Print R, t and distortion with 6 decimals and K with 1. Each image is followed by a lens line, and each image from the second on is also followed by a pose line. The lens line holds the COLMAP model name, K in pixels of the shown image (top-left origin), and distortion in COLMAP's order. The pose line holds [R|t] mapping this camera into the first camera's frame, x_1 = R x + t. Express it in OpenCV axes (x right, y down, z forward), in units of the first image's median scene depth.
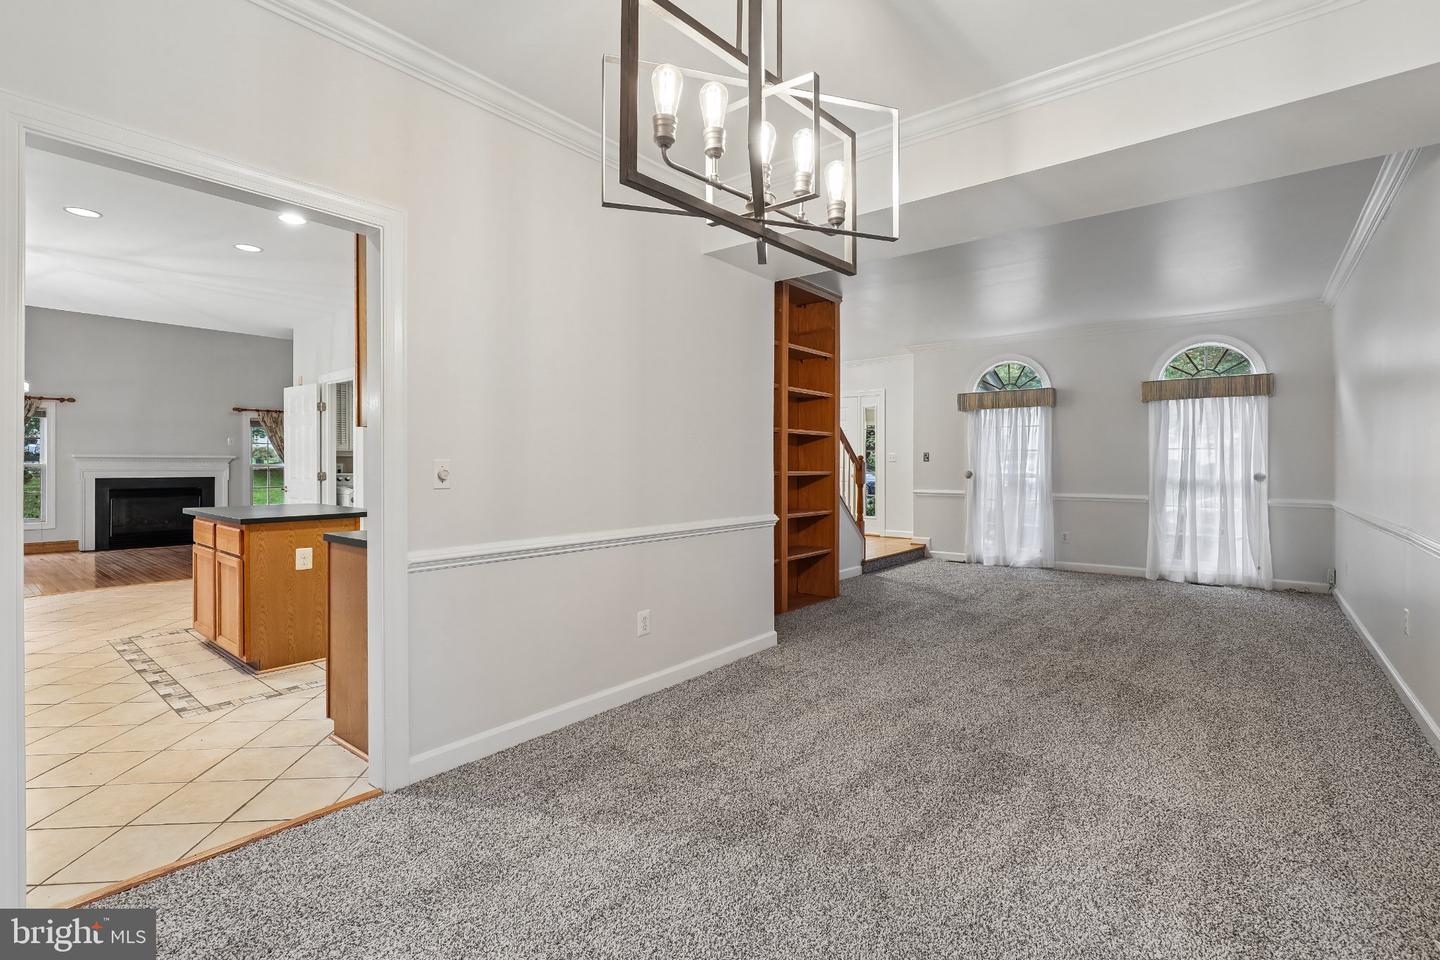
lens RADIAL K [[656.1, 0, 723.0], [0, 656.1, 469.0], [0, 0, 1]] dist [-0.012259, 0.000853]
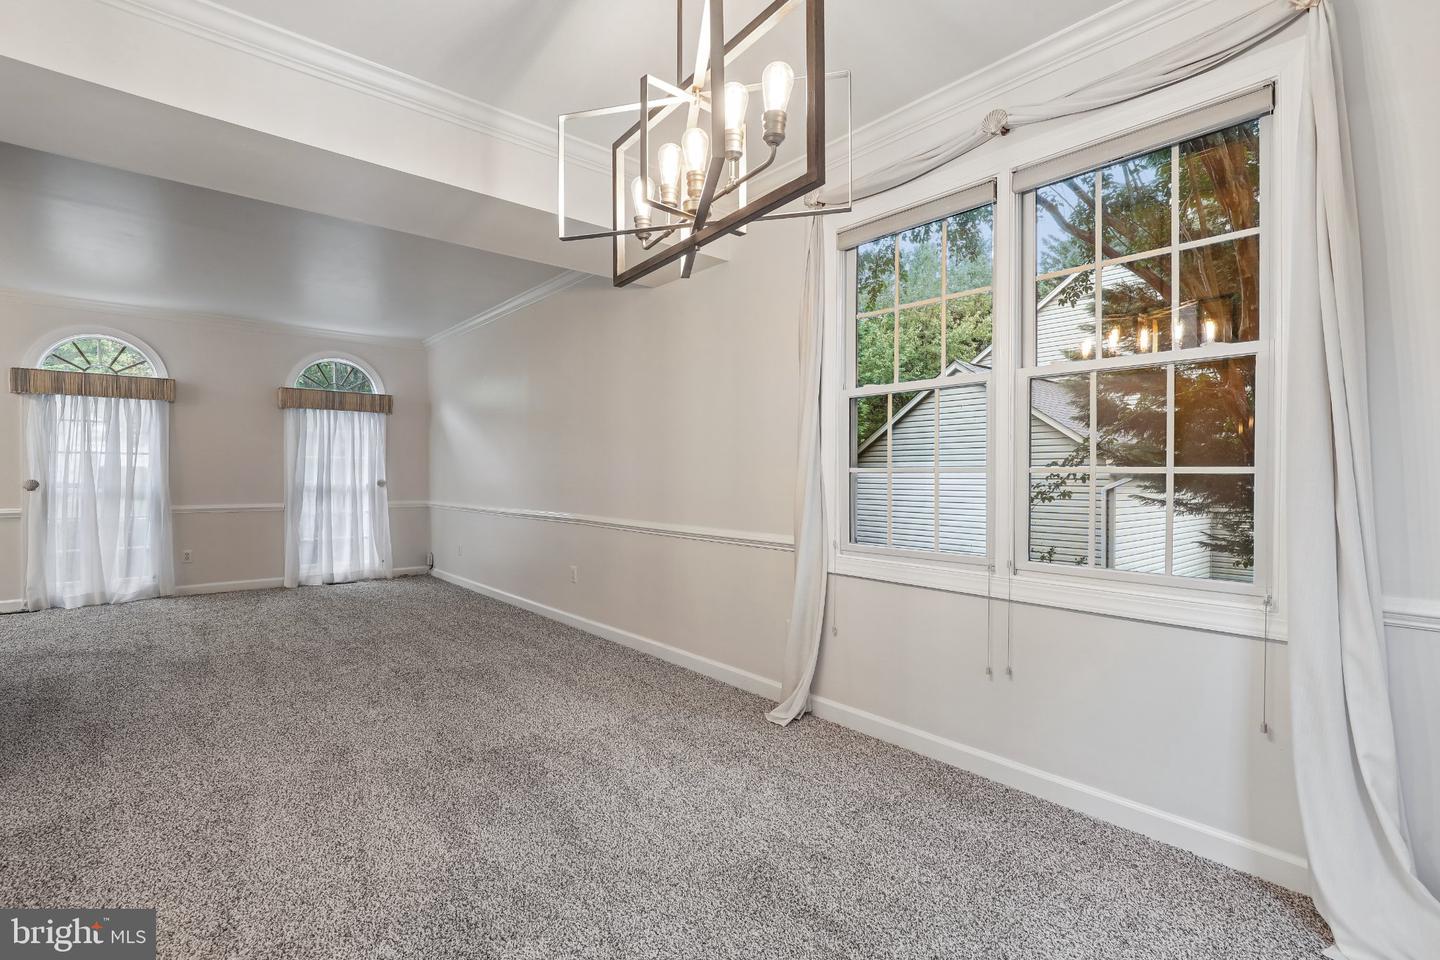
lens RADIAL K [[656.1, 0, 723.5], [0, 656.1, 477.2], [0, 0, 1]] dist [-0.012259, 0.000853]
pose [[0.188567, -0.005358, 0.982046, -0.203677], [0.003683, 0.999982, 0.004749, -0.001200], [-0.982053, 0.002721, 0.188583, 0.170974]]
